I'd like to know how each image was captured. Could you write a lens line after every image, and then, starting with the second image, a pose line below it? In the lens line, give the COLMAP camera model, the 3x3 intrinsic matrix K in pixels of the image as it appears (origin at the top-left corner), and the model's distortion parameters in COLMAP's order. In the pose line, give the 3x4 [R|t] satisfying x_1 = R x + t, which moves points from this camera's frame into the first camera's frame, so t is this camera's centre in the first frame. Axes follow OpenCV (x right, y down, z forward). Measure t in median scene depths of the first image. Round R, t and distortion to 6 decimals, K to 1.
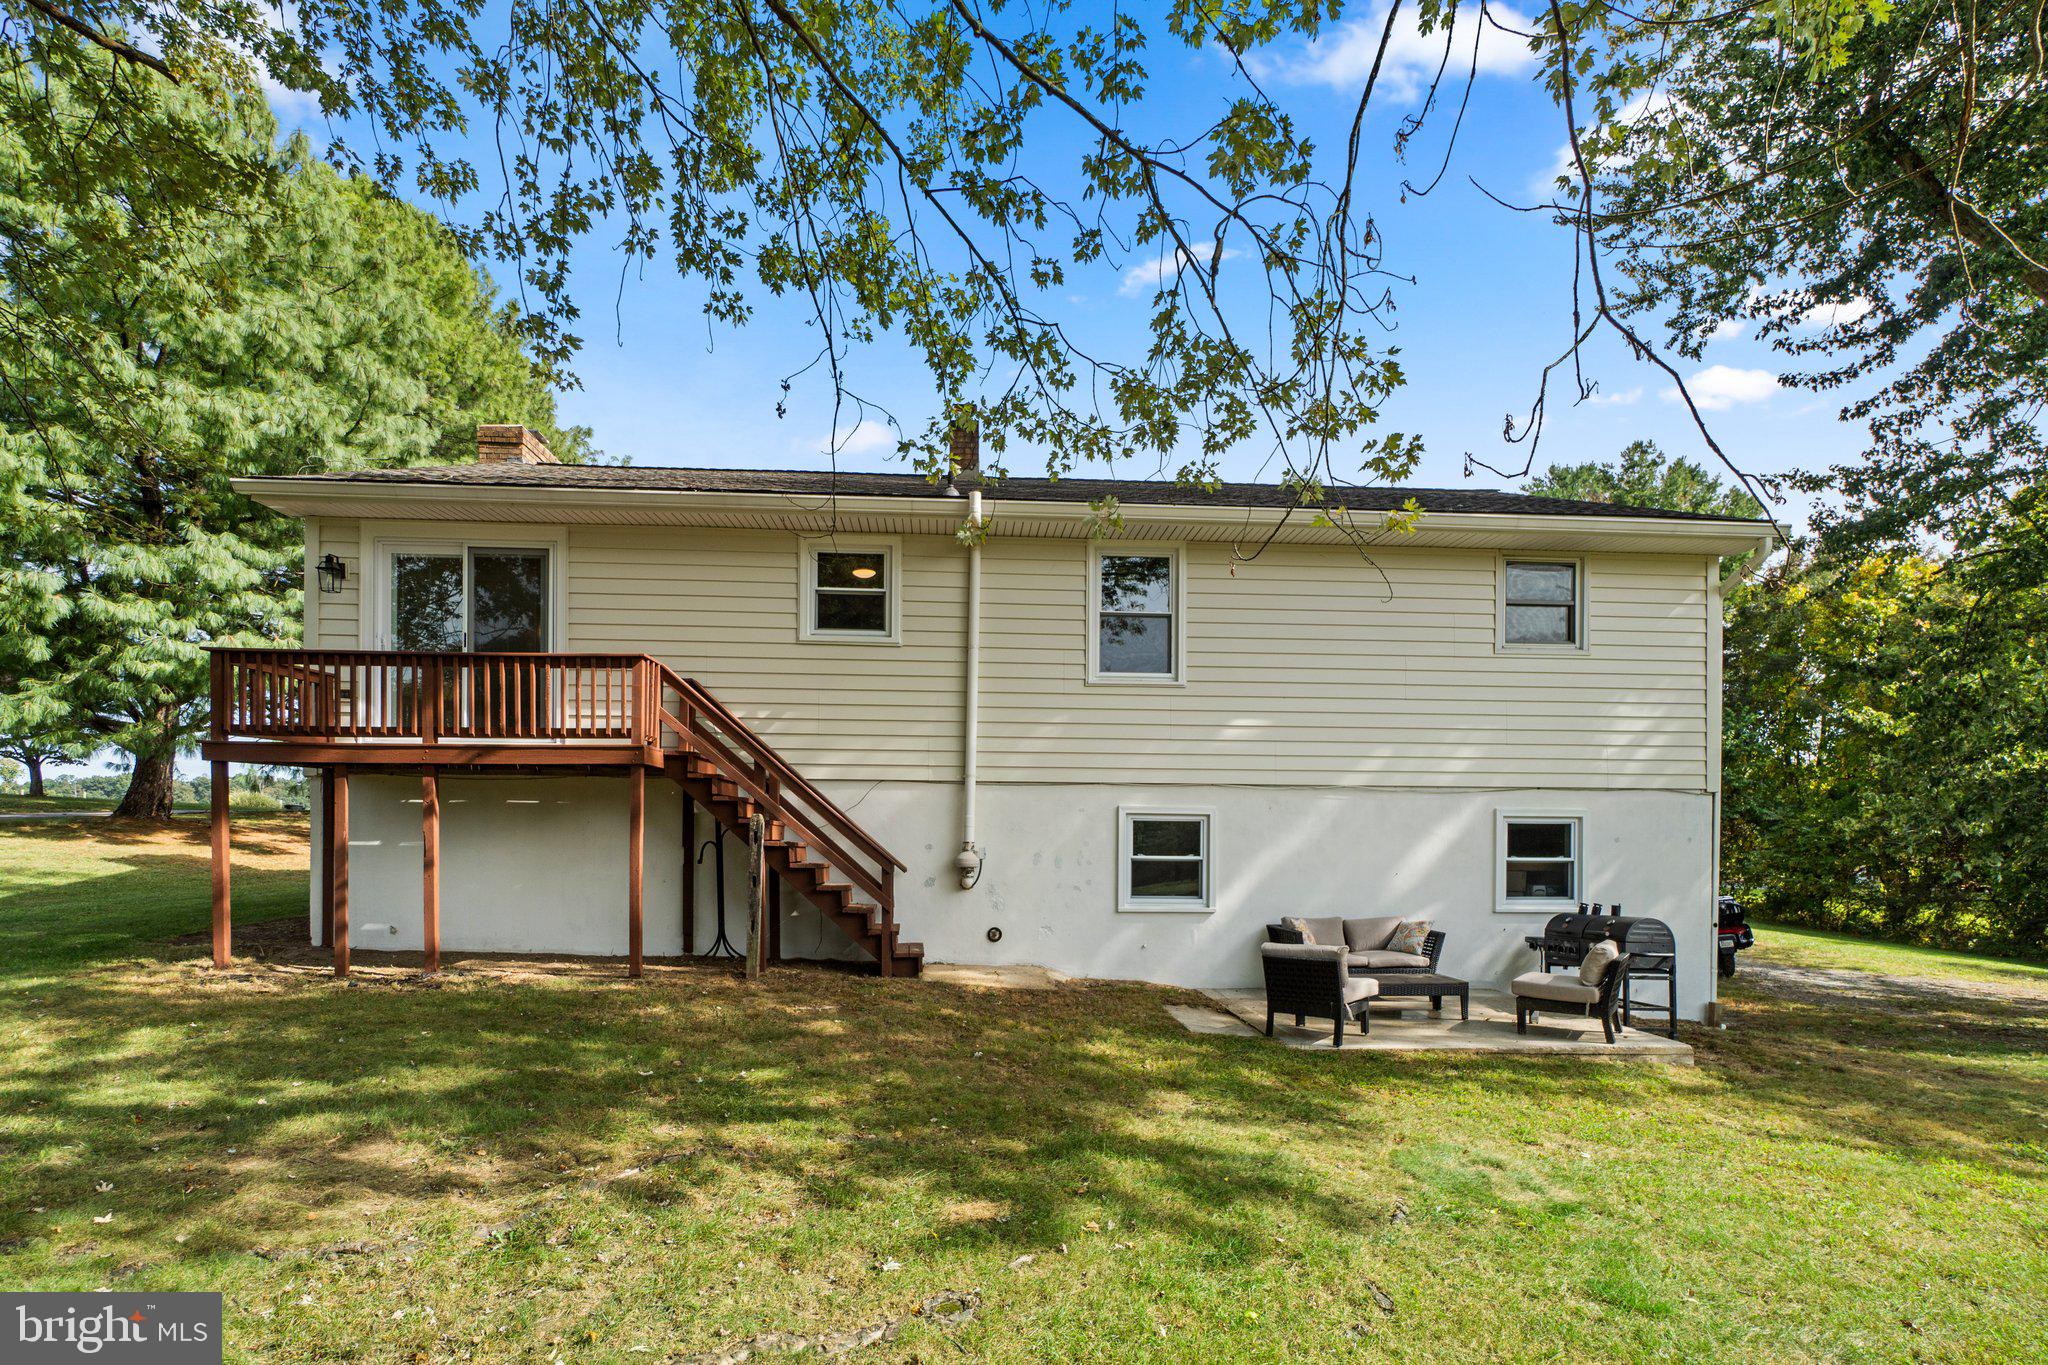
lens RADIAL K [[951.3, 0, 1028.7], [0, 951.3, 826.6], [0, 0, 1]] dist [0.003490, 0.000134]
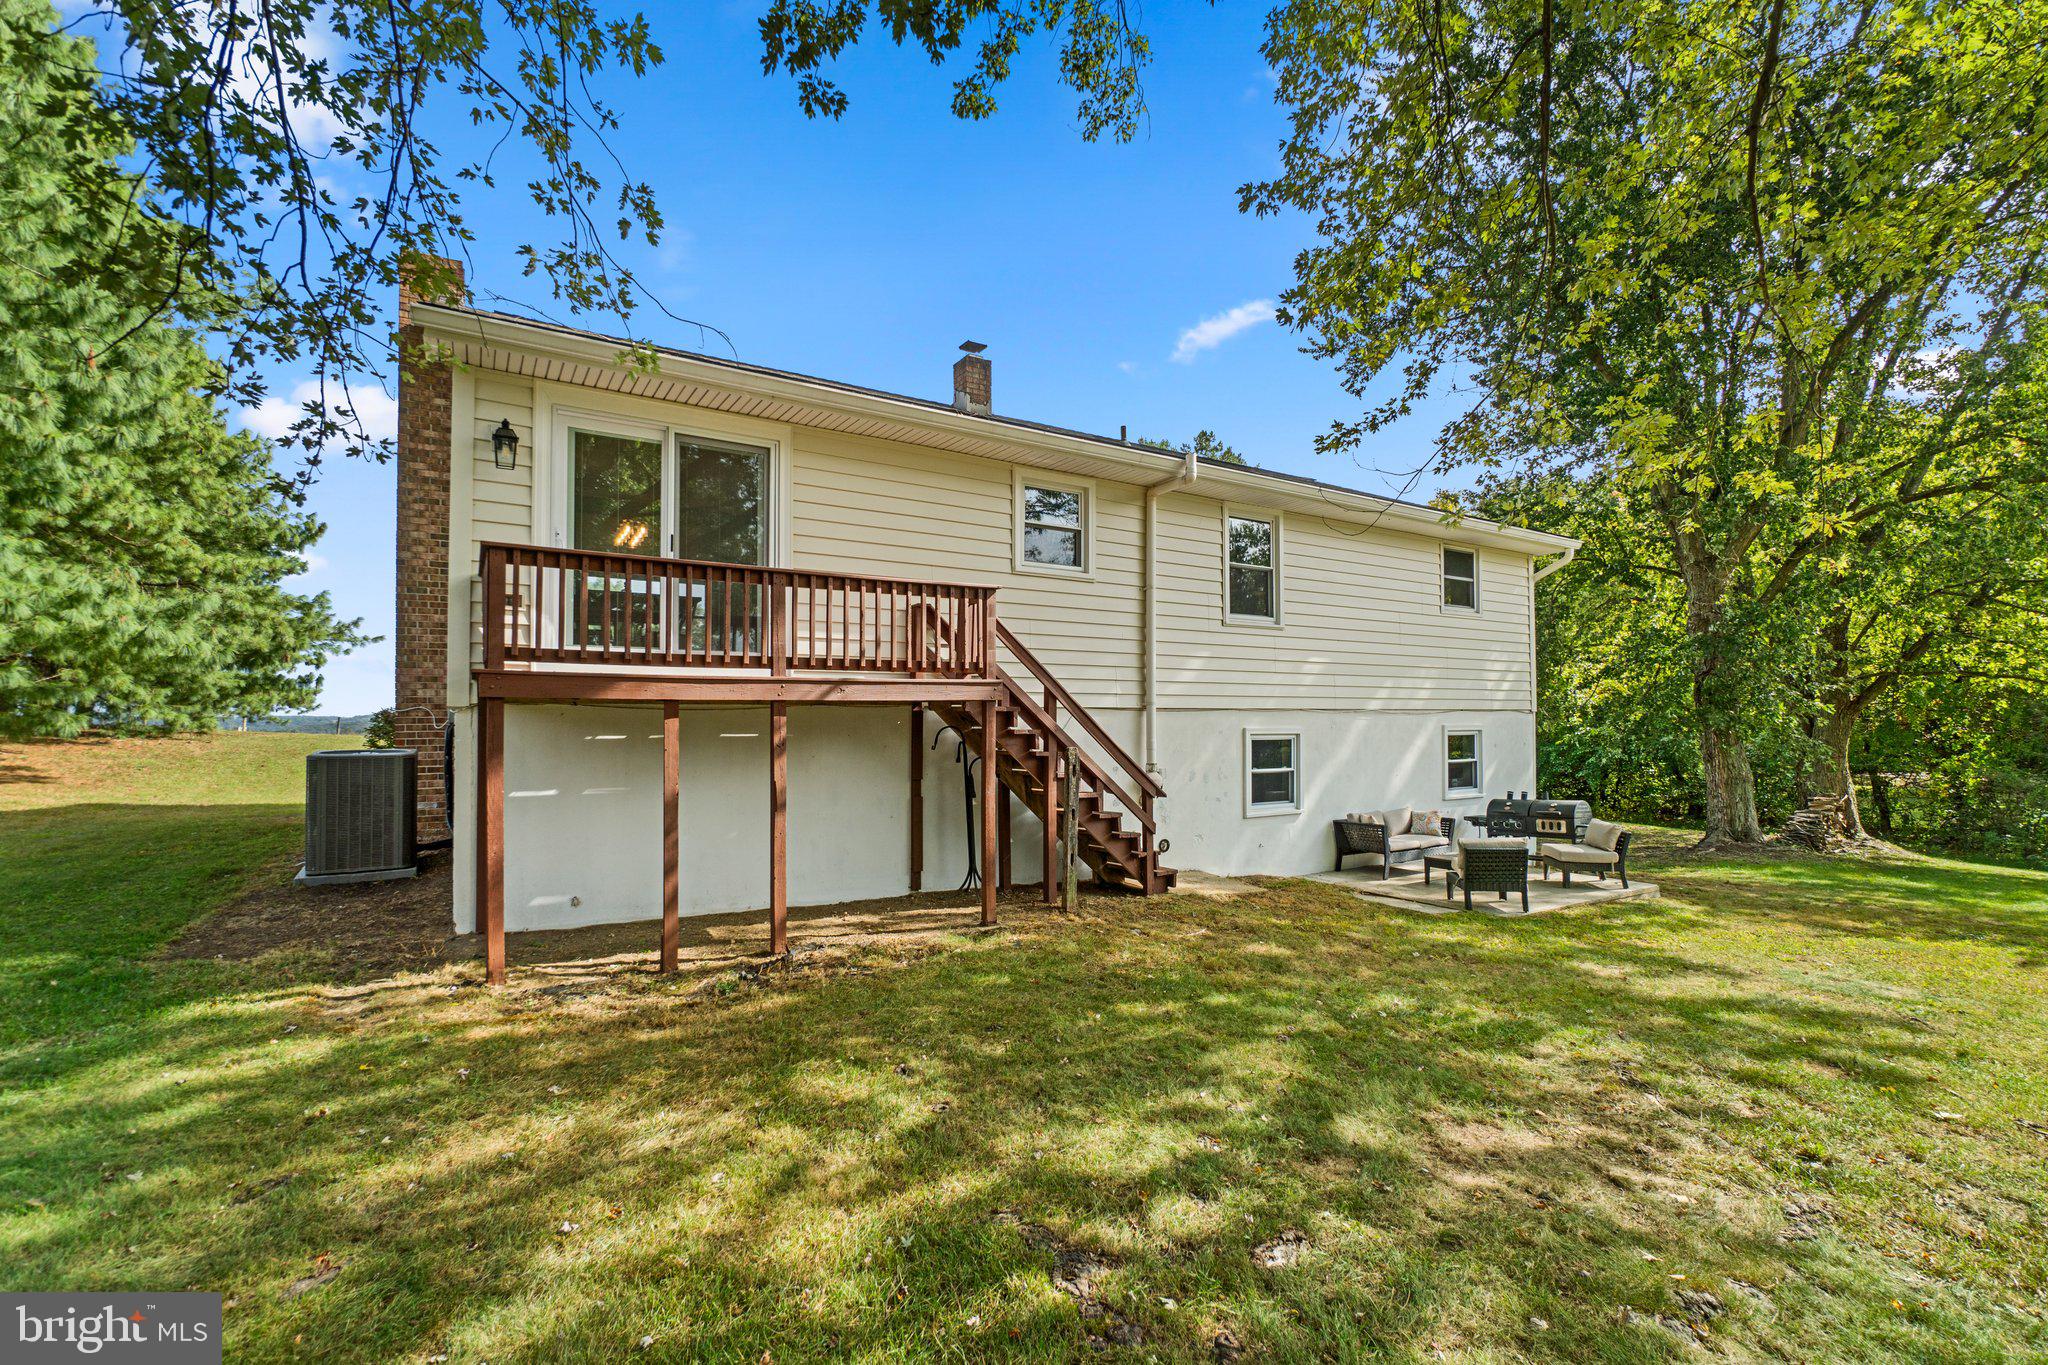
lens RADIAL K [[849.8, 0, 1061.0], [0, 849.8, 715.7], [0, 0, 1]] dist [-0.000916, 0.000055]
pose [[0.883059, -0.008986, 0.469177, -0.623468], [0.009605, 0.999953, 0.001075, -0.041848], [-0.469164, 0.003557, 0.883104, 0.179686]]
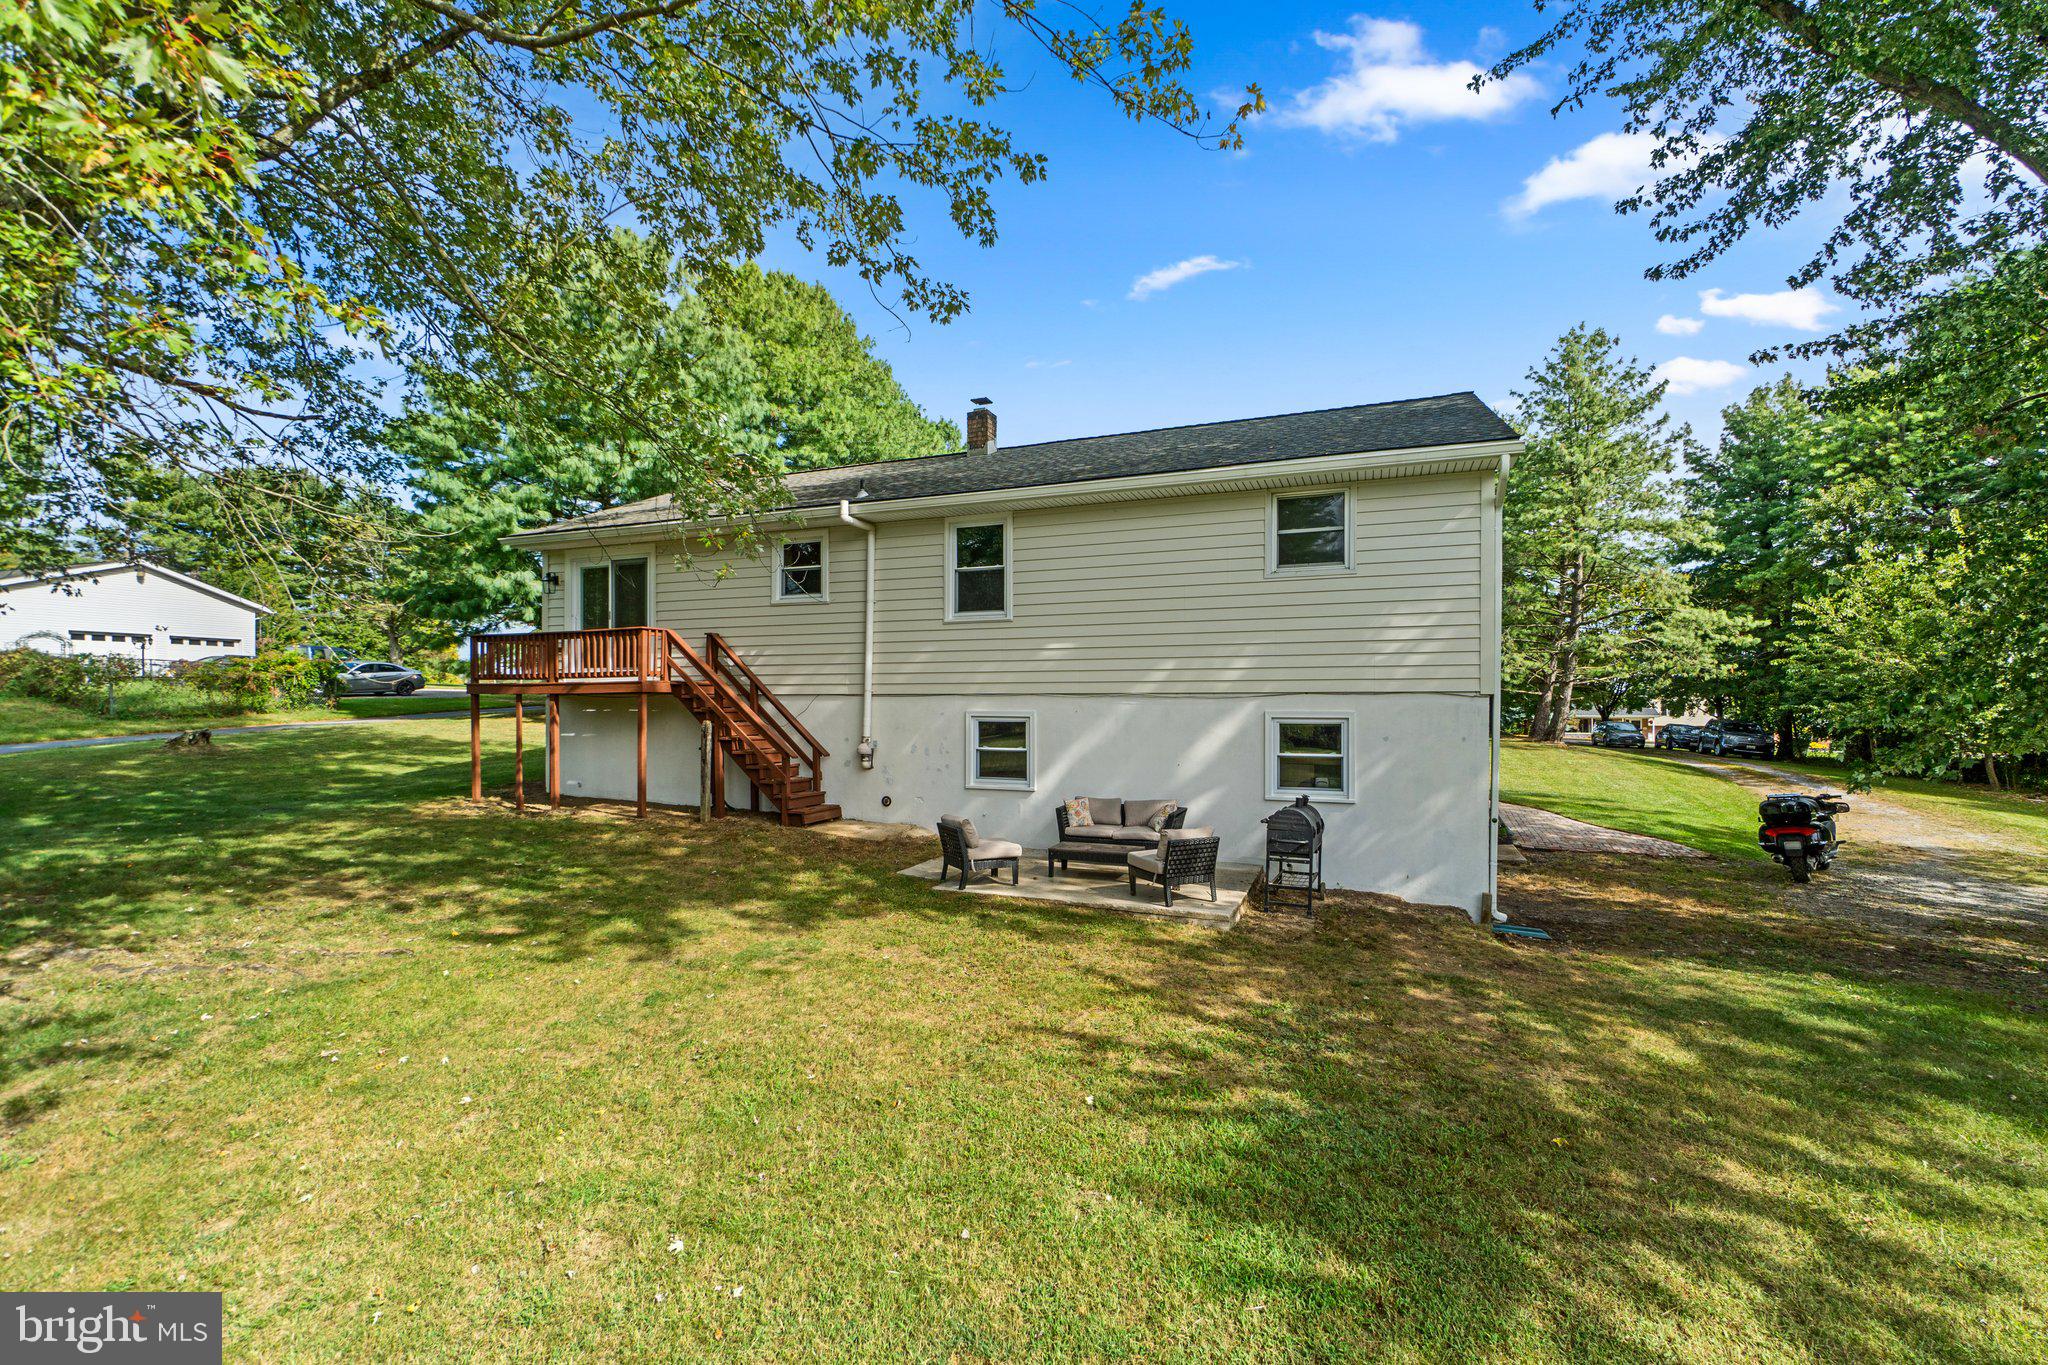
lens RADIAL K [[887.6, 0, 1024.3], [0, 887.6, 675.9], [0, 0, 1]] dist [-0.002003, -0.000009]
pose [[0.907447, -0.018901, -0.419741, 0.728487], [0.009599, 0.999660, -0.024262, -0.041224], [0.420057, 0.017988, 0.907319, -0.125243]]
